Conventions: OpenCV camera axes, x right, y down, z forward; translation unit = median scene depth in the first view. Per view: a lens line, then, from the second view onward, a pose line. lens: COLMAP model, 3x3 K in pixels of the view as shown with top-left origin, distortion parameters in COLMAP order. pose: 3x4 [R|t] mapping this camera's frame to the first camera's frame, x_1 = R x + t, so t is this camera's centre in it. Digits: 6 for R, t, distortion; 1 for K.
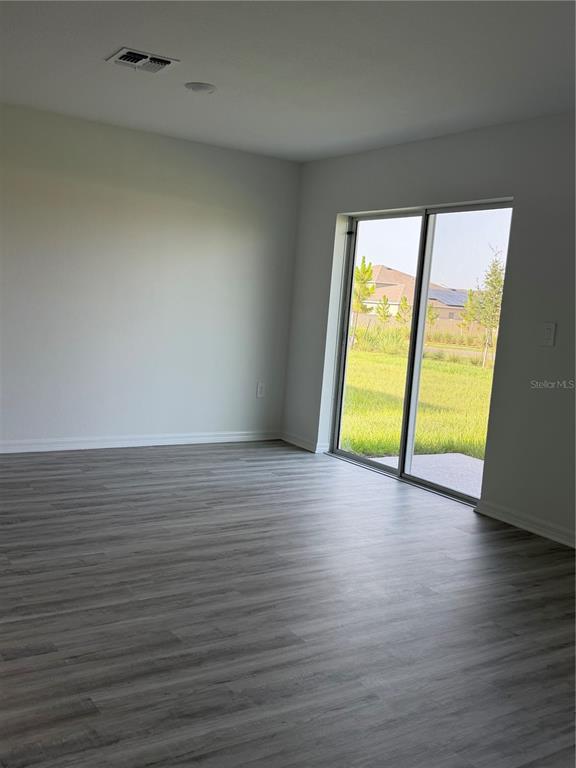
lens RADIAL K [[761.9, 0, 288.0], [0, 761.9, 384.0], [0, 0, 1]] dist [0.159645, -0.394913]
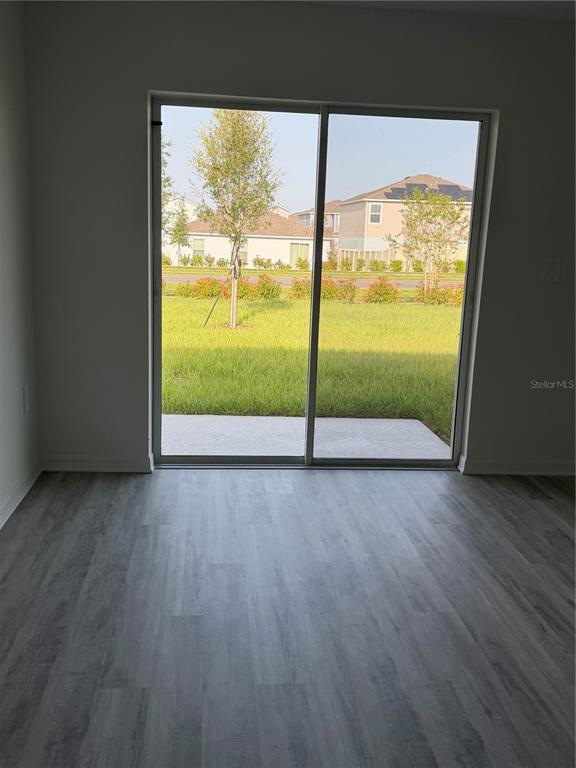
lens RADIAL K [[761.9, 0, 288.0], [0, 761.9, 384.0], [0, 0, 1]] dist [0.159645, -0.394913]
pose [[0.459902, -0.227206, 0.858410, -0.586205], [0.093605, 0.973730, 0.207579, -0.139151], [-0.883022, -0.015114, 0.469088, 0.760777]]
